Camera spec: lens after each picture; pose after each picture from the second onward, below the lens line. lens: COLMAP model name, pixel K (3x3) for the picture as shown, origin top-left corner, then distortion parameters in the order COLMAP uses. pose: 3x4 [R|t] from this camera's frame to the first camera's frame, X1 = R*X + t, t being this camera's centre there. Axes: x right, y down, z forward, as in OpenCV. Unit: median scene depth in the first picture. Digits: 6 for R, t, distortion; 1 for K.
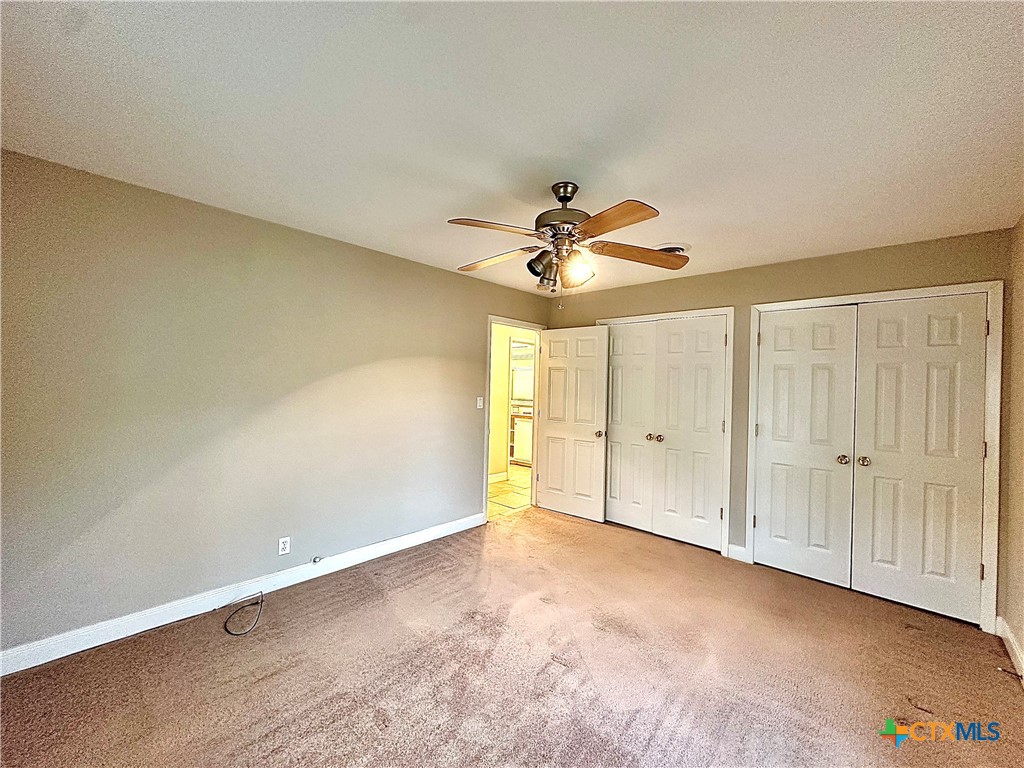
lens RADIAL K [[411.9, 0, 510.3], [0, 411.9, 383.3], [0, 0, 1]] dist [-0.001001, 0.000171]
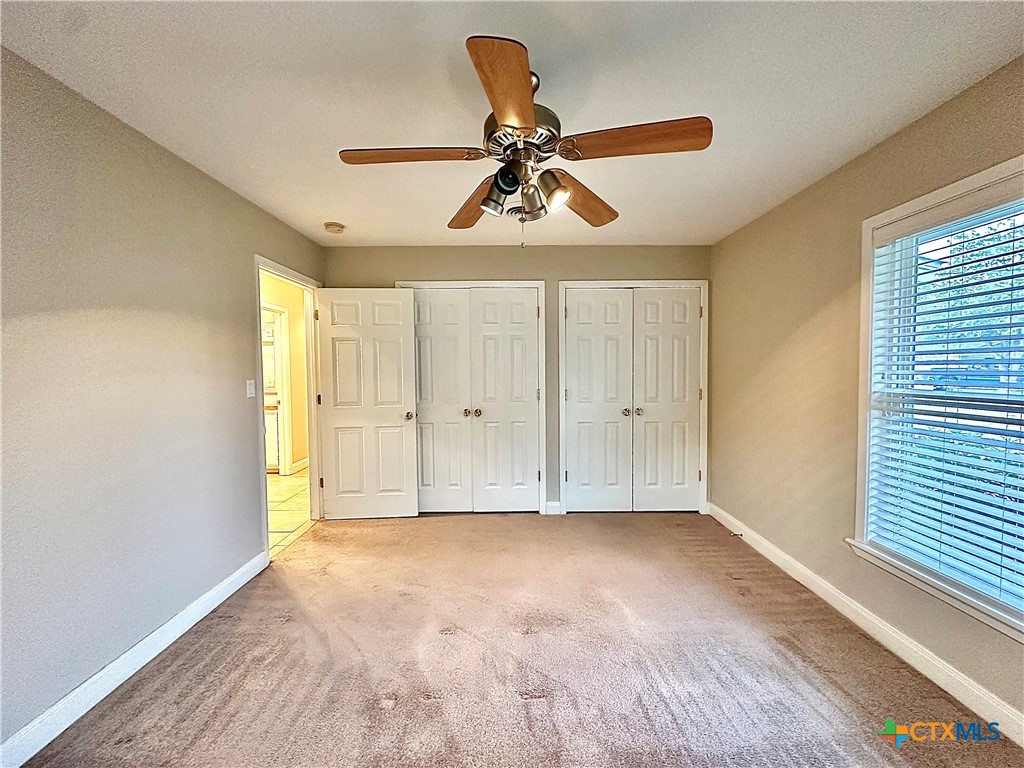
lens RADIAL K [[411.9, 0, 510.3], [0, 411.9, 383.3], [0, 0, 1]] dist [-0.001001, 0.000171]
pose [[0.724801, -0.057971, 0.686515, -0.260108], [0.025130, 0.998015, 0.057743, 0.013308], [-0.688500, -0.024600, 0.724819, 0.284090]]
